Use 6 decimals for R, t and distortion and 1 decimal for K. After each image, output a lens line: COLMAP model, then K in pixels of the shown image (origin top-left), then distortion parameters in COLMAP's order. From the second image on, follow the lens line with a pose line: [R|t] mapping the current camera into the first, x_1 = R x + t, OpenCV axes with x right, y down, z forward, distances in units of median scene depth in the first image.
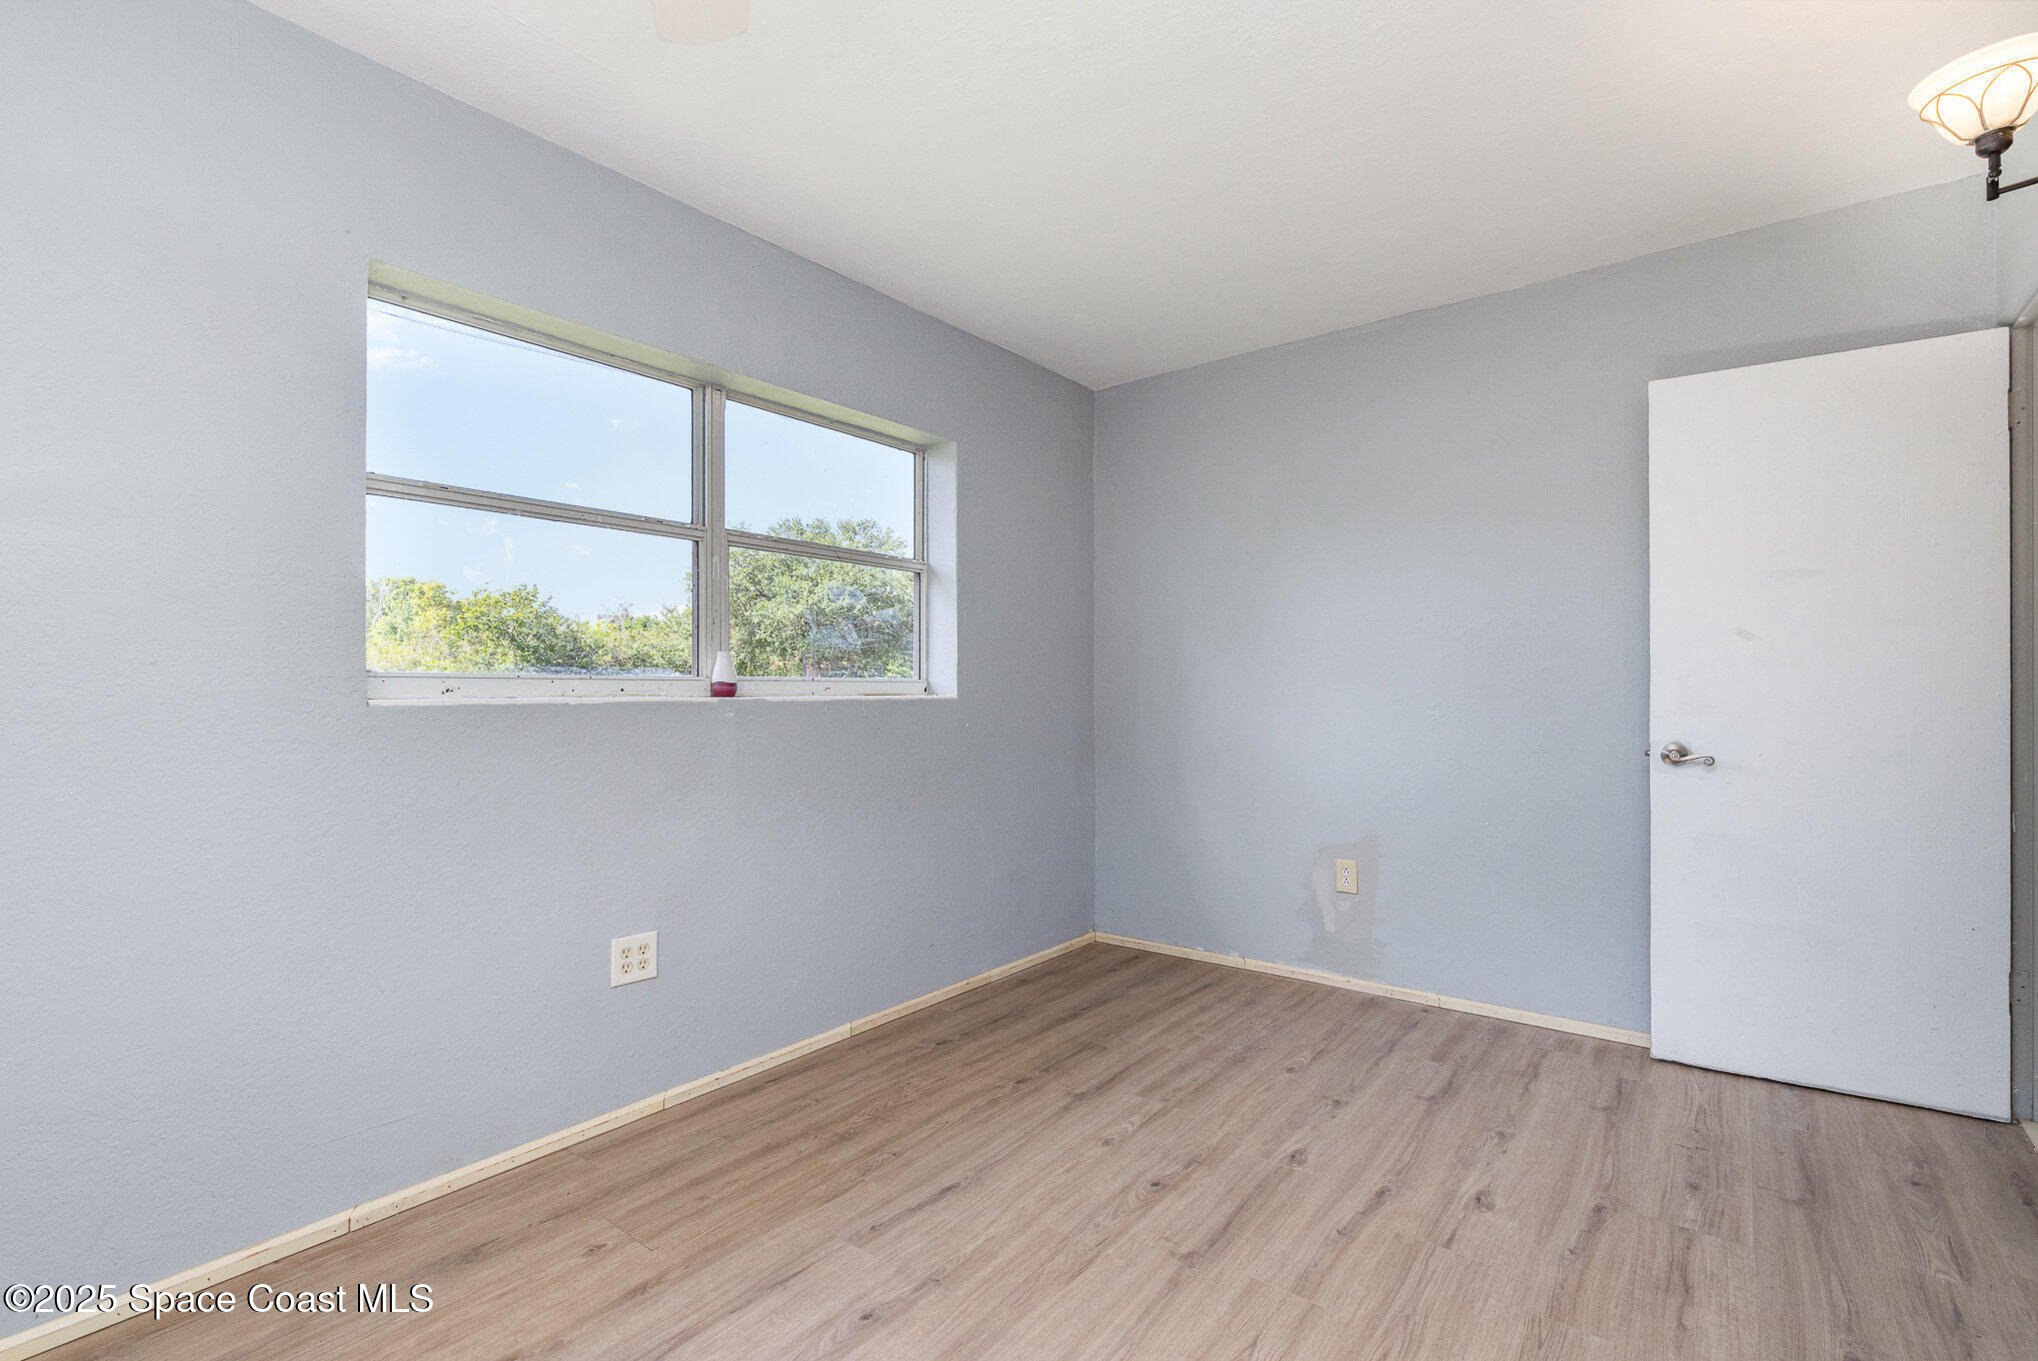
lens RADIAL K [[917.8, 0, 1030.4], [0, 917.8, 689.0], [0, 0, 1]] dist [-0.005492, 0.001600]
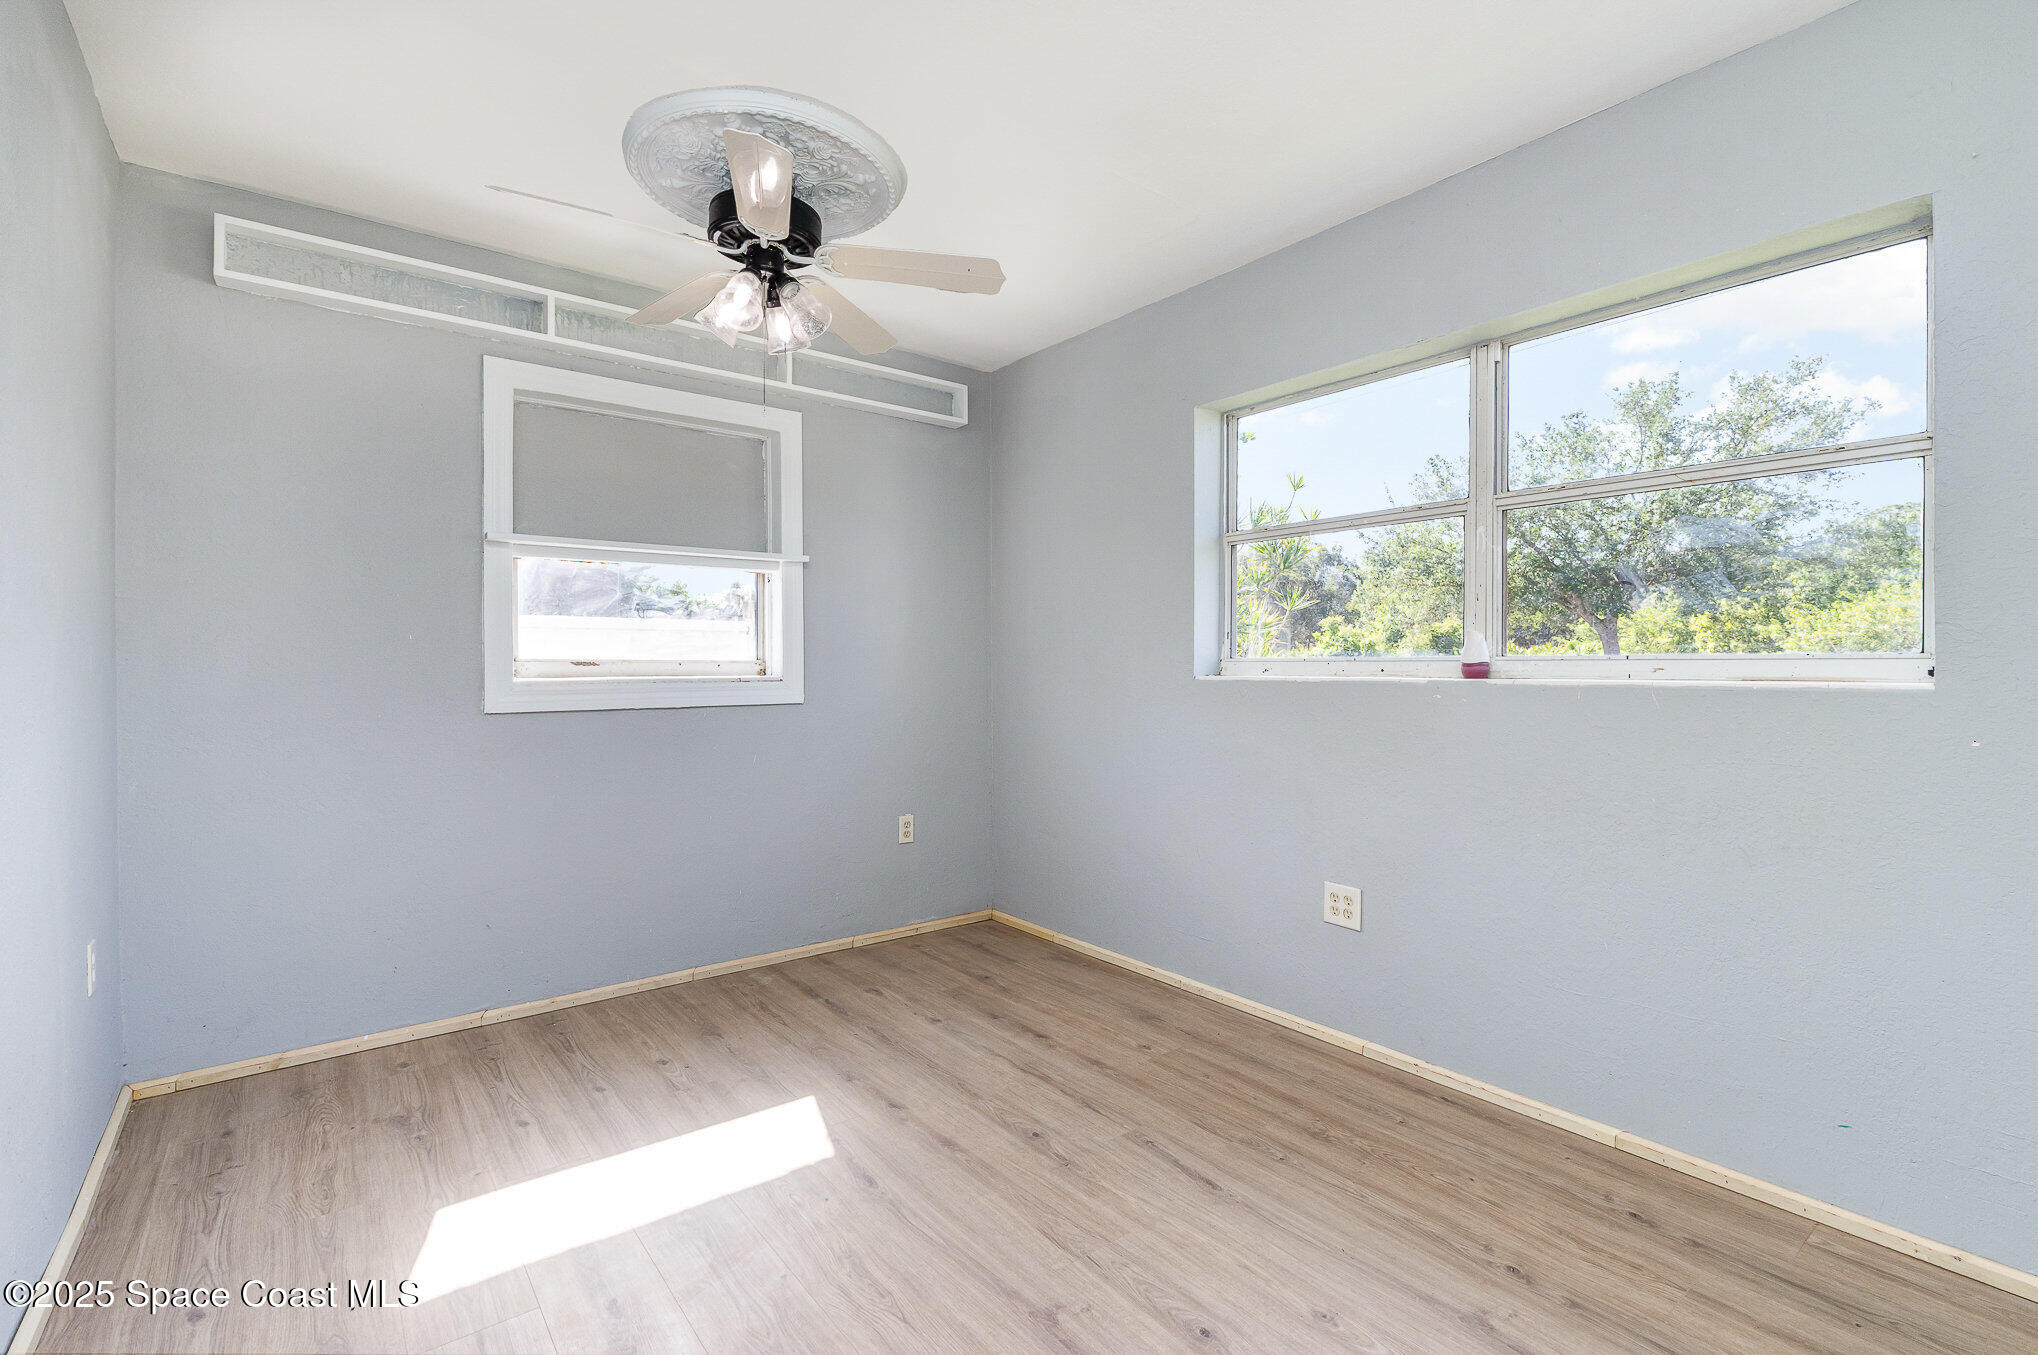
lens RADIAL K [[917.8, 0, 1015.6], [0, 917.8, 668.5], [0, 0, 1]] dist [-0.005492, 0.001600]
pose [[-0.251816, 0.002852, -0.967771, 0.769468], [0.001122, 0.999996, 0.002655, -0.004724], [0.967774, -0.000418, -0.251818, 0.888177]]
